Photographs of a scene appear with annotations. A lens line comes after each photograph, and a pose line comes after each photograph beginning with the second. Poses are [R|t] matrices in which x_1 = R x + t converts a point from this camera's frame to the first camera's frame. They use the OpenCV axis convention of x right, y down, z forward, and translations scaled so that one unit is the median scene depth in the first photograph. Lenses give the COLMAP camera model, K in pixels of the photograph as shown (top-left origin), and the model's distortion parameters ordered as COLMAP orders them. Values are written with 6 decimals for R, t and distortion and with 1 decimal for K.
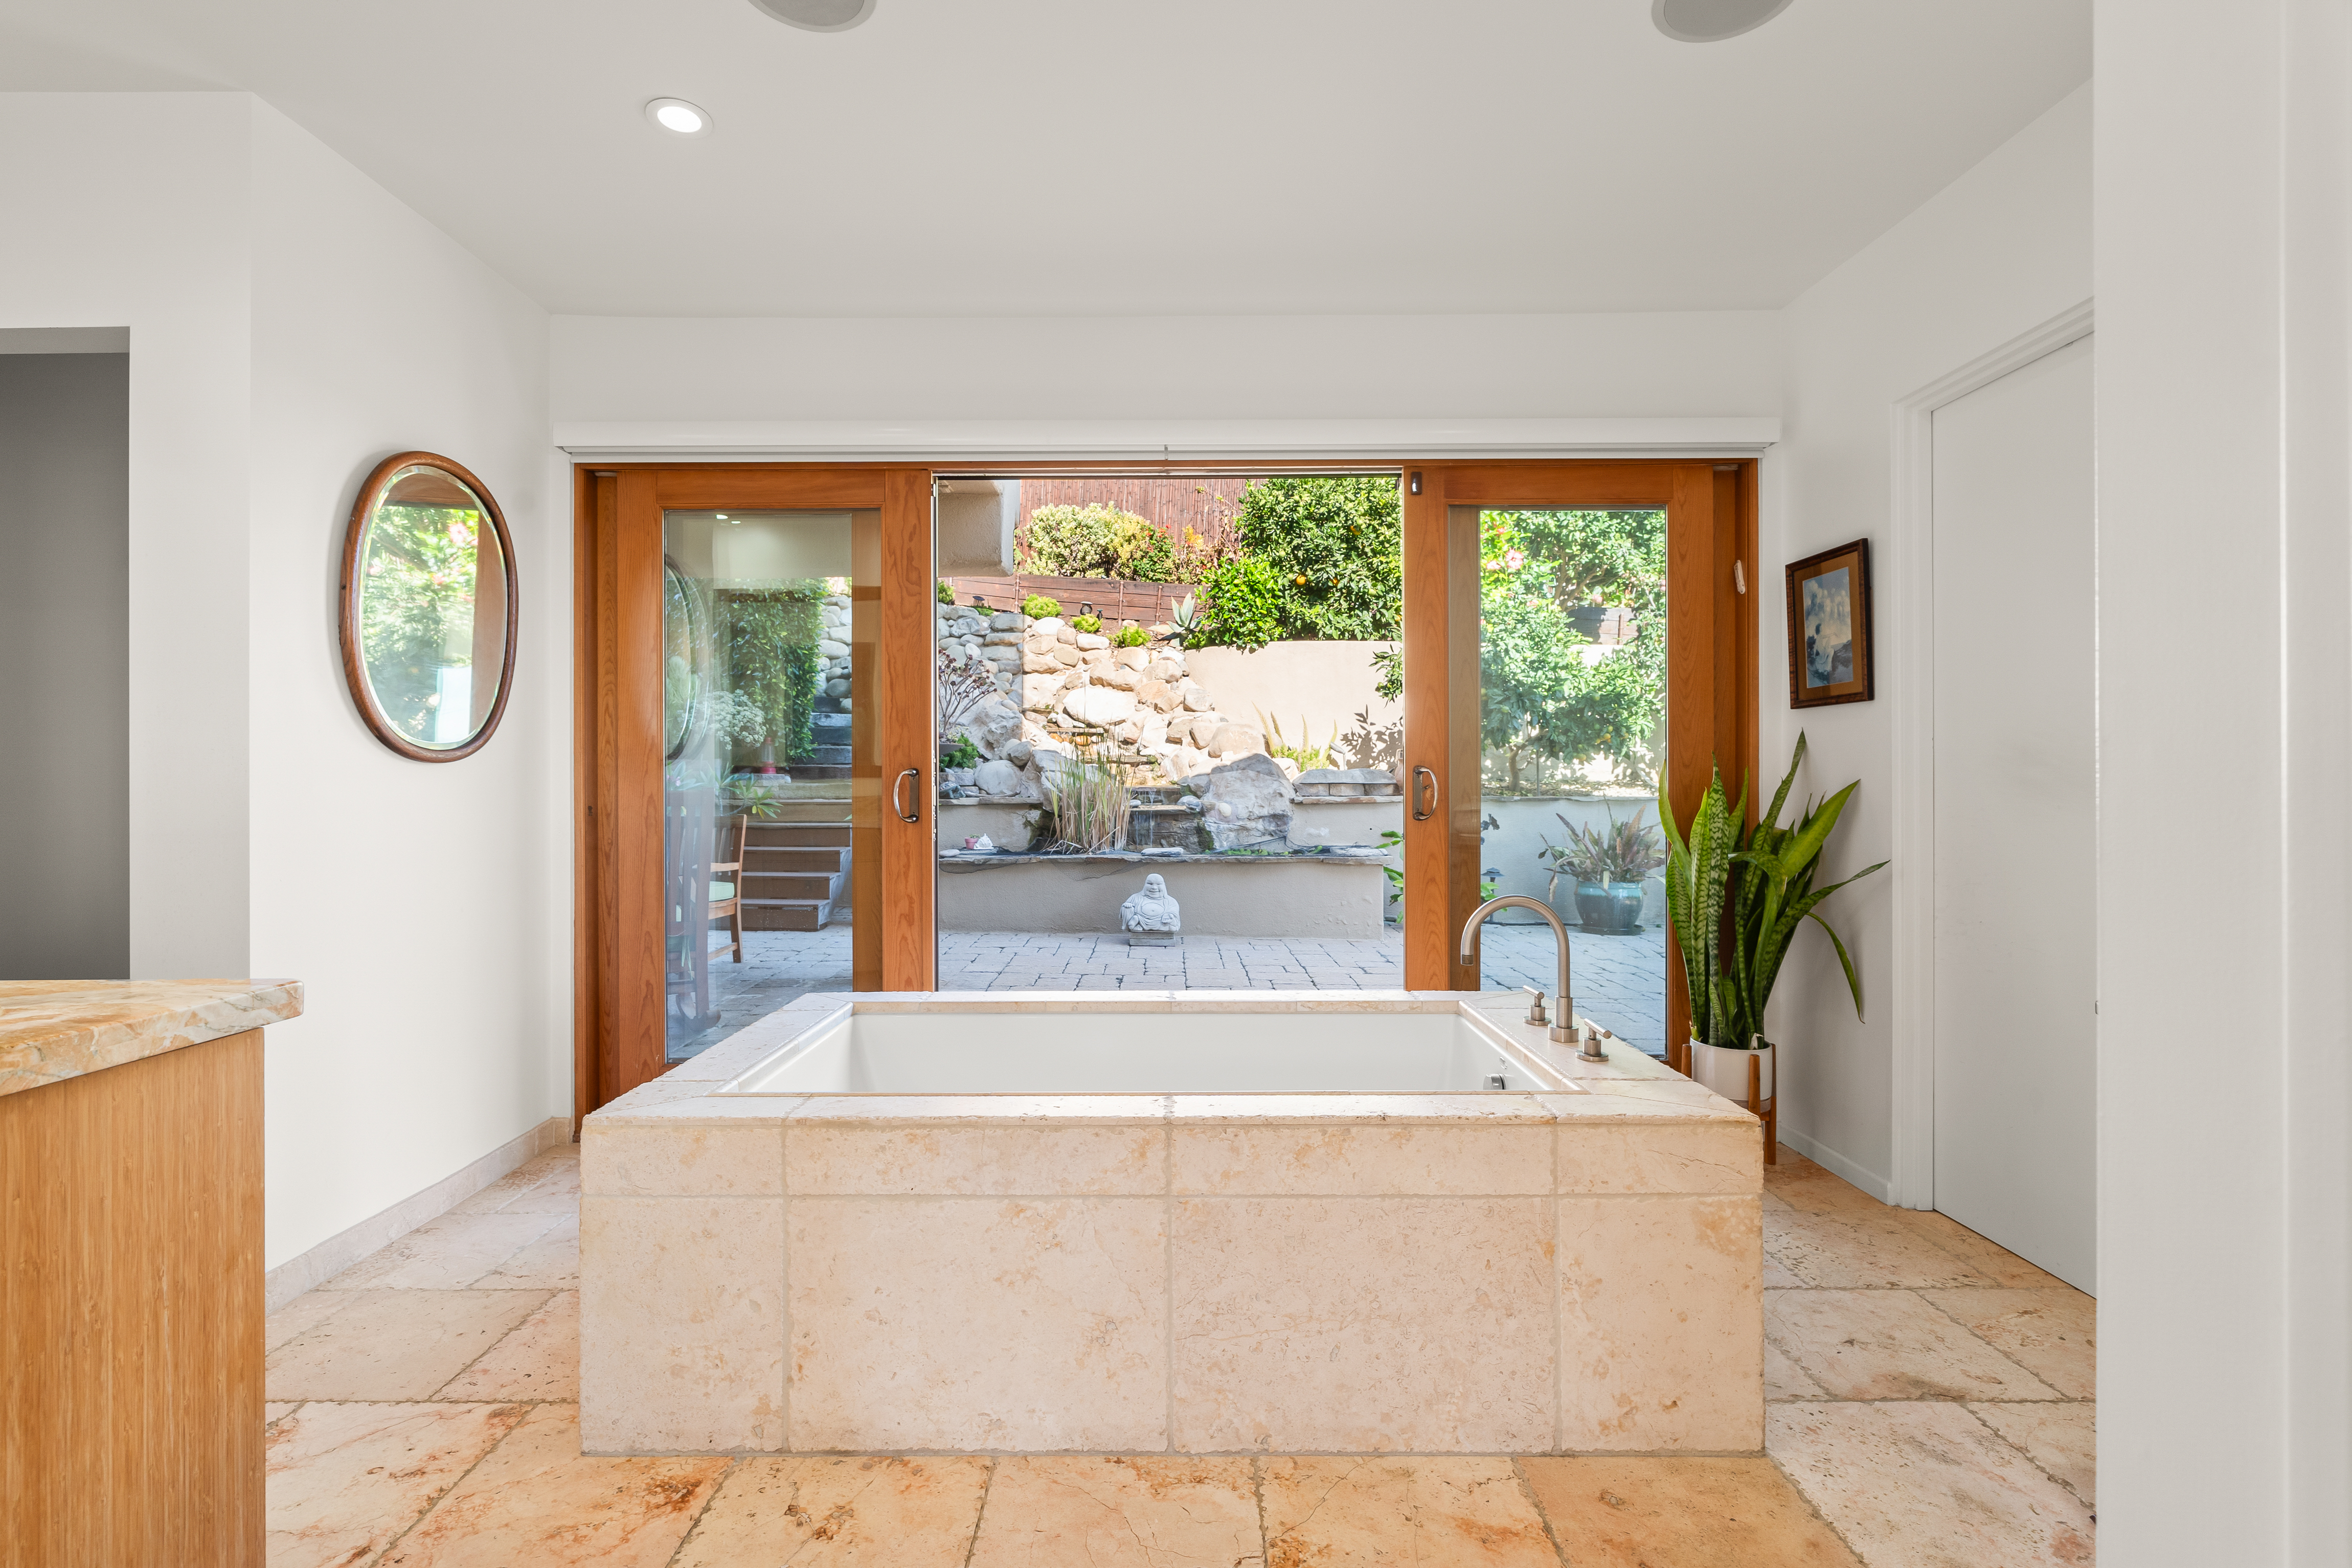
lens RADIAL K [[1059.9, 0, 1168.5], [0, 1059.9, 777.4], [0, 0, 1]] dist [-0.017619, 0.007864]
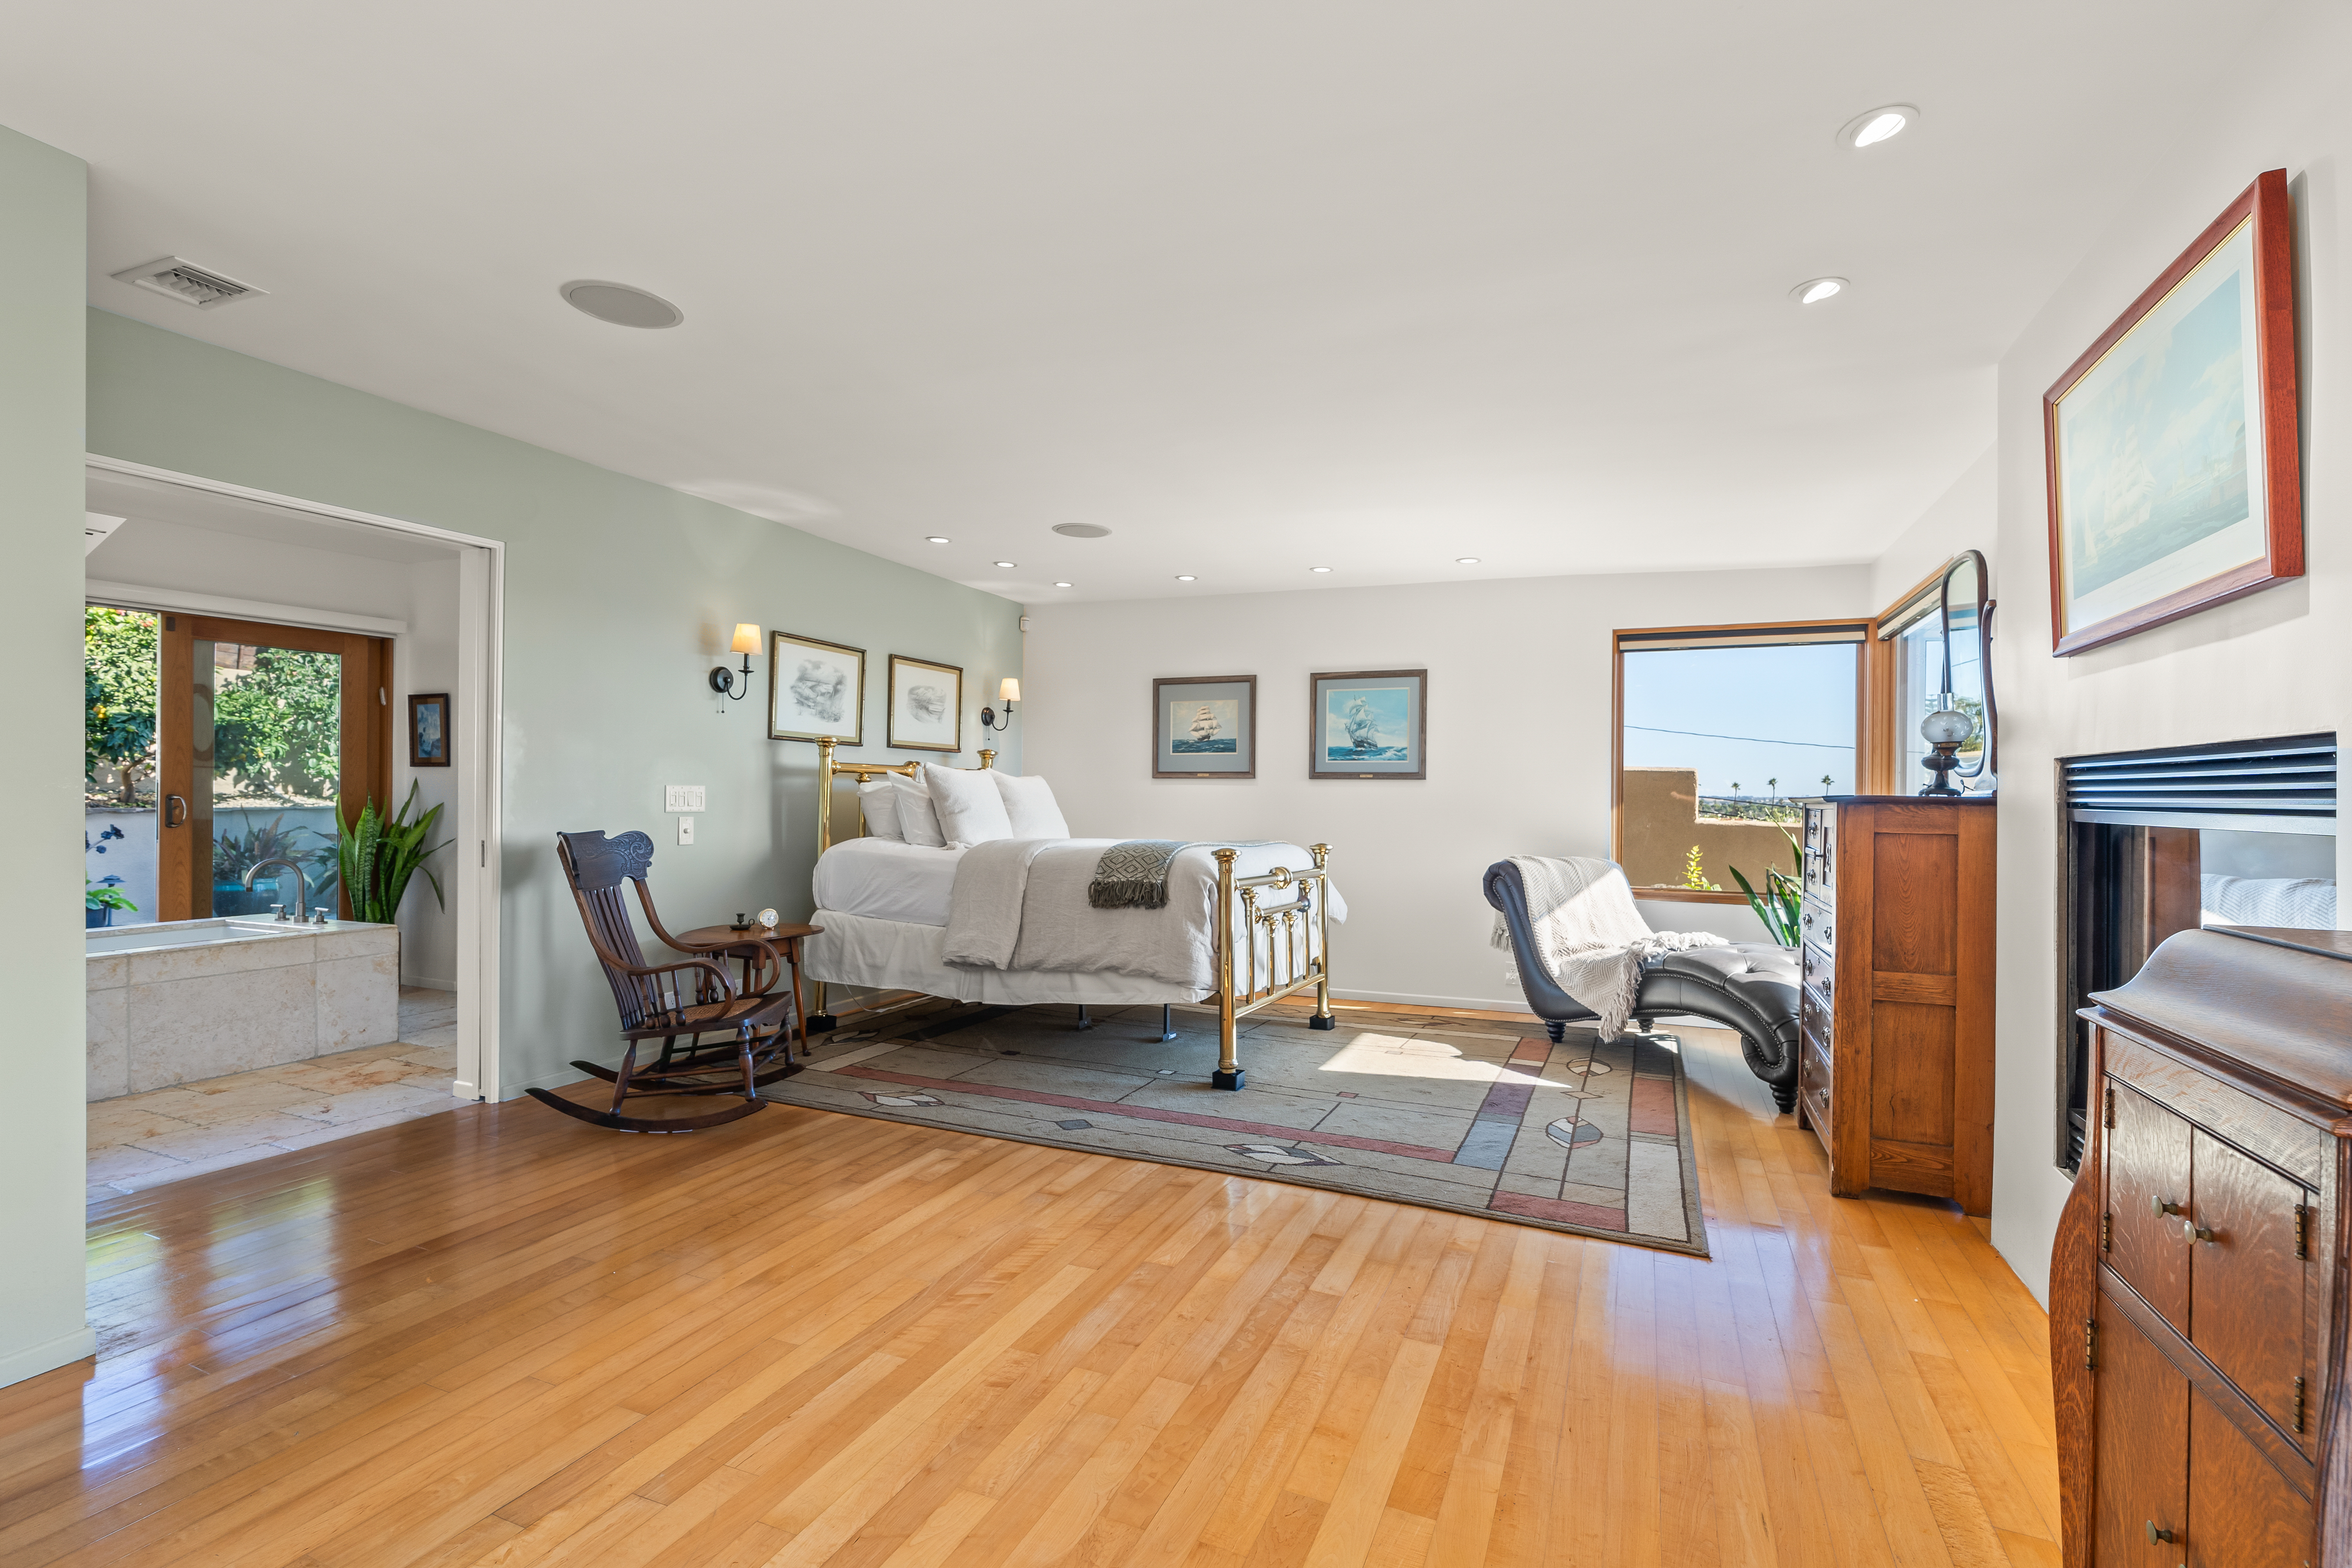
lens RADIAL K [[1059.9, 0, 1179.9], [0, 1059.9, 788.3], [0, 0, 1]] dist [-0.017619, 0.007864]
pose [[0.394946, 0.003227, 0.918698, -0.719438], [-0.010319, 0.999946, 0.000924, -0.042974], [-0.918646, -0.009845, 0.394959, -1.219921]]
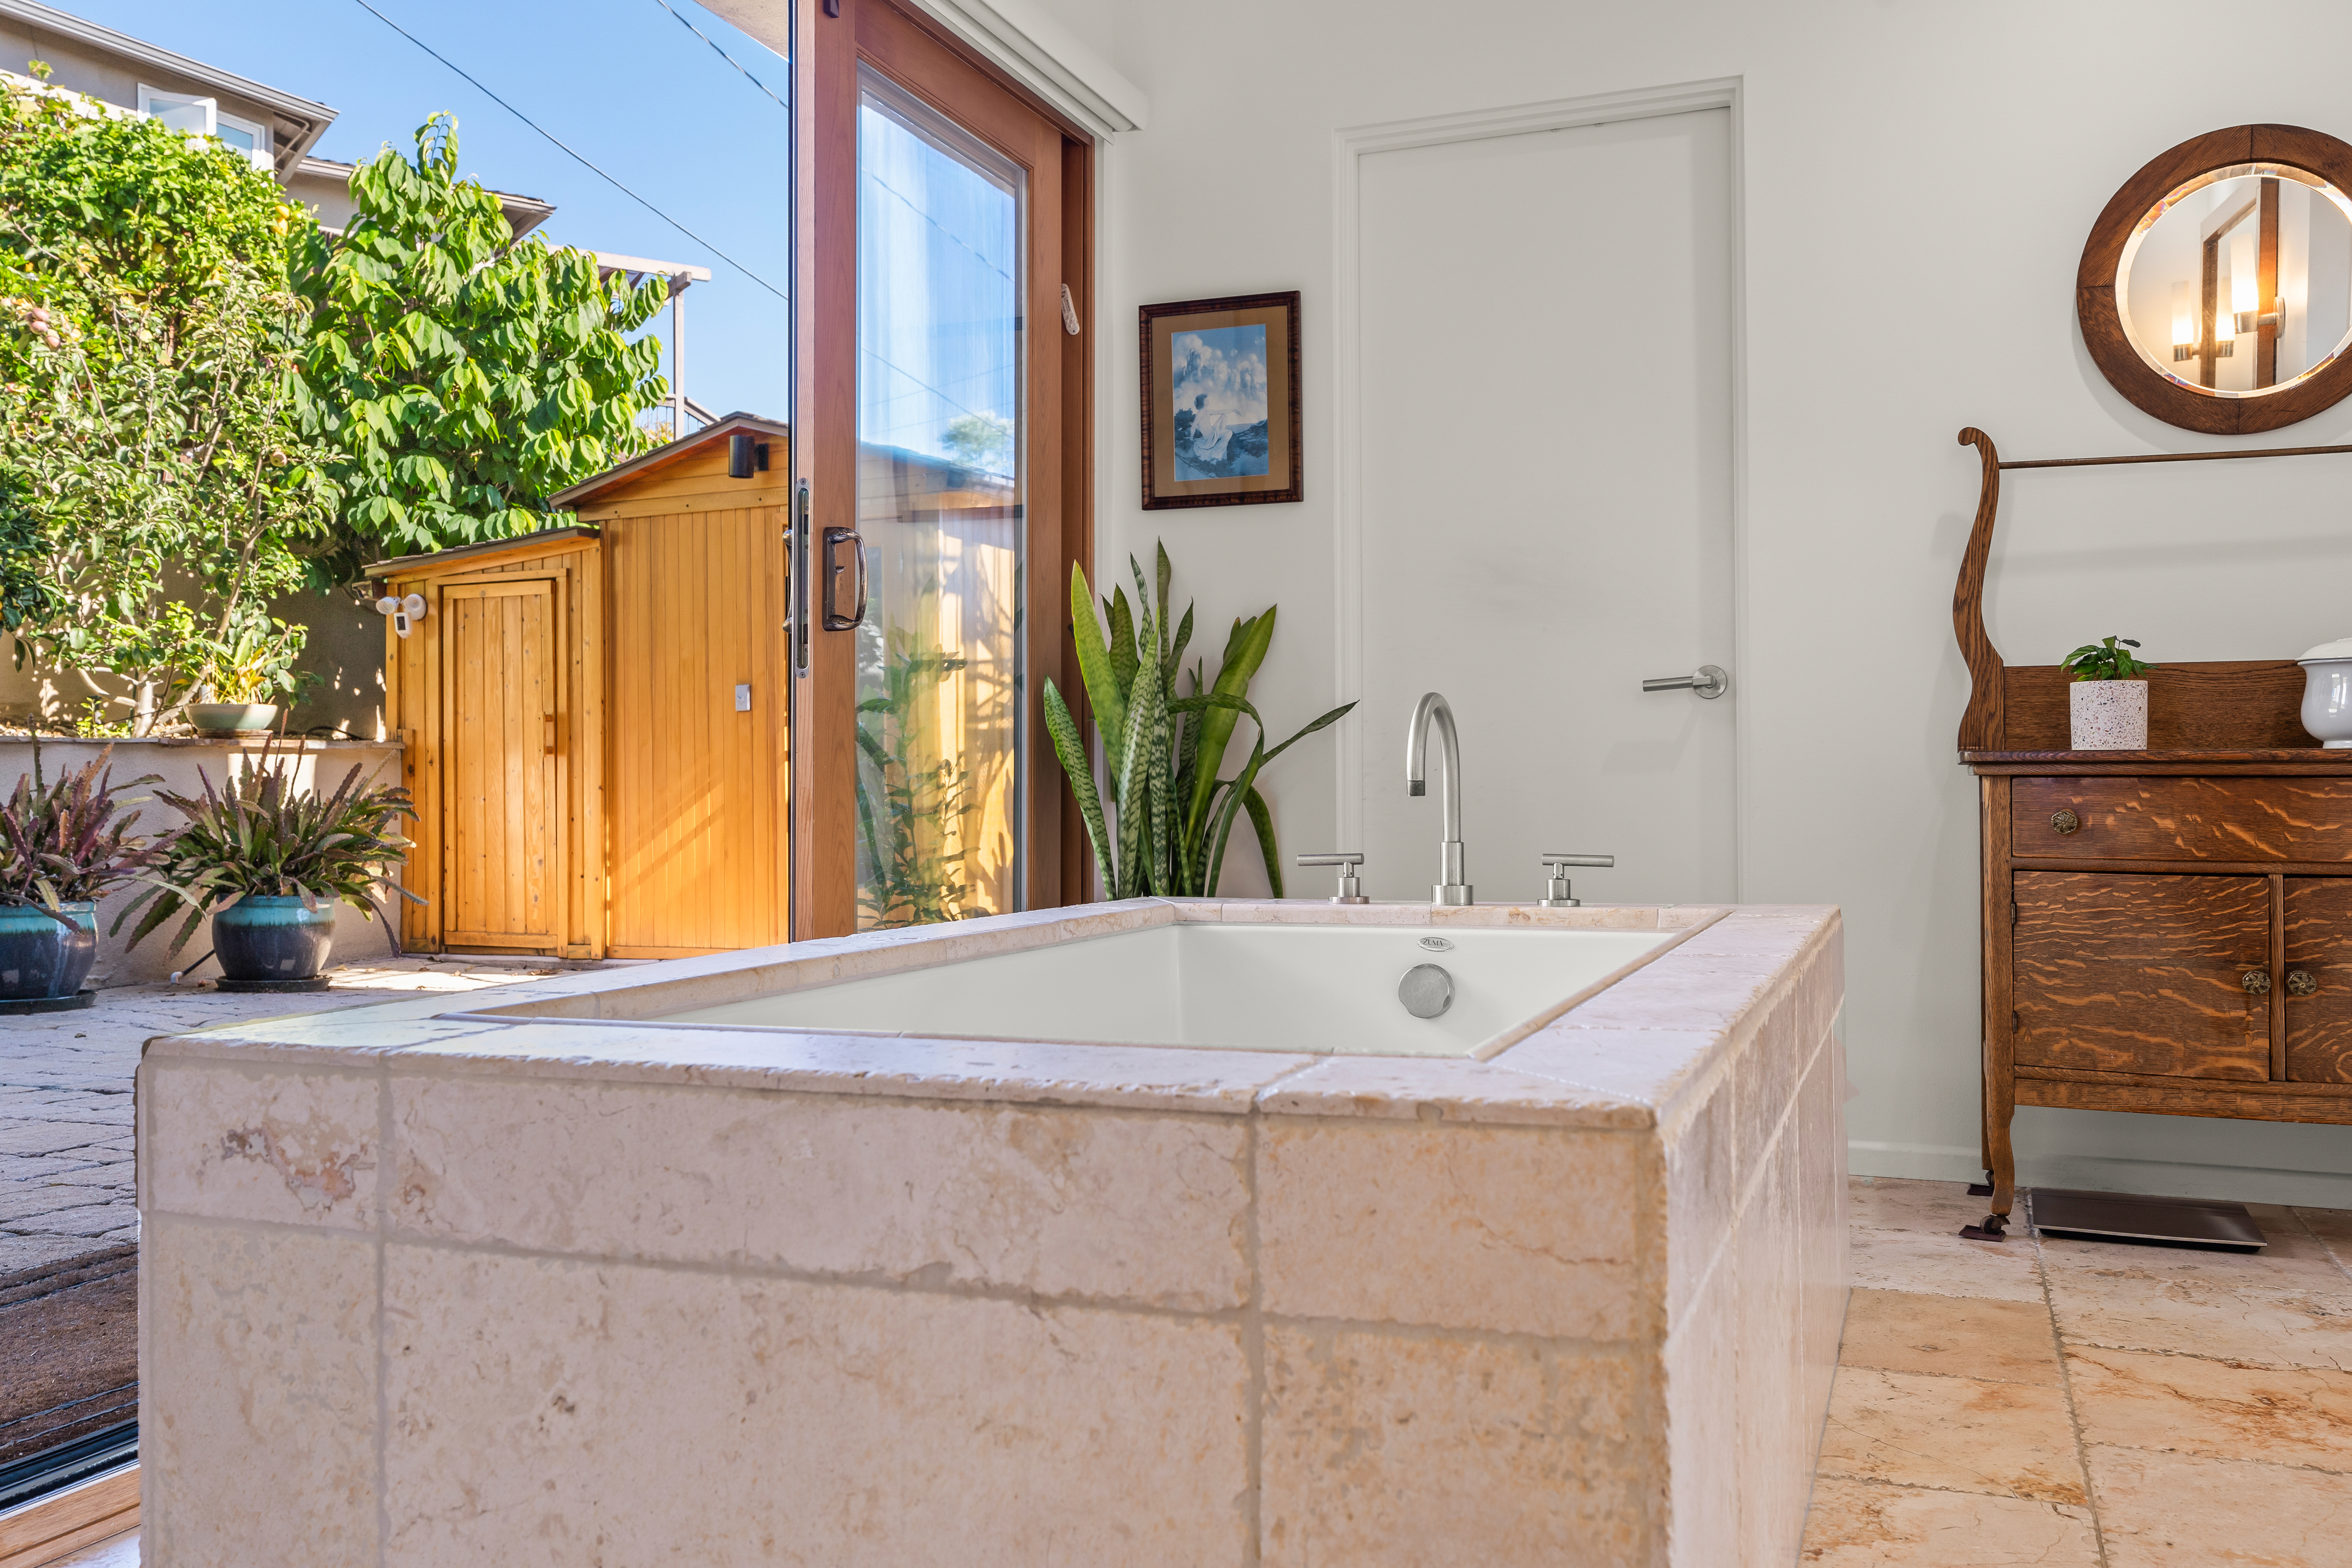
lens RADIAL K [[1975.1, 0, 1178.8], [0, 1975.1, 788.6], [0, 0, 1]] dist [-0.001150, 0.004486]
pose [[0.360921, 0.000936, 0.932596, -0.671309], [0.001763, 0.999997, -0.001686, 0.130850], [-0.932595, 0.002253, 0.360918, 0.528698]]
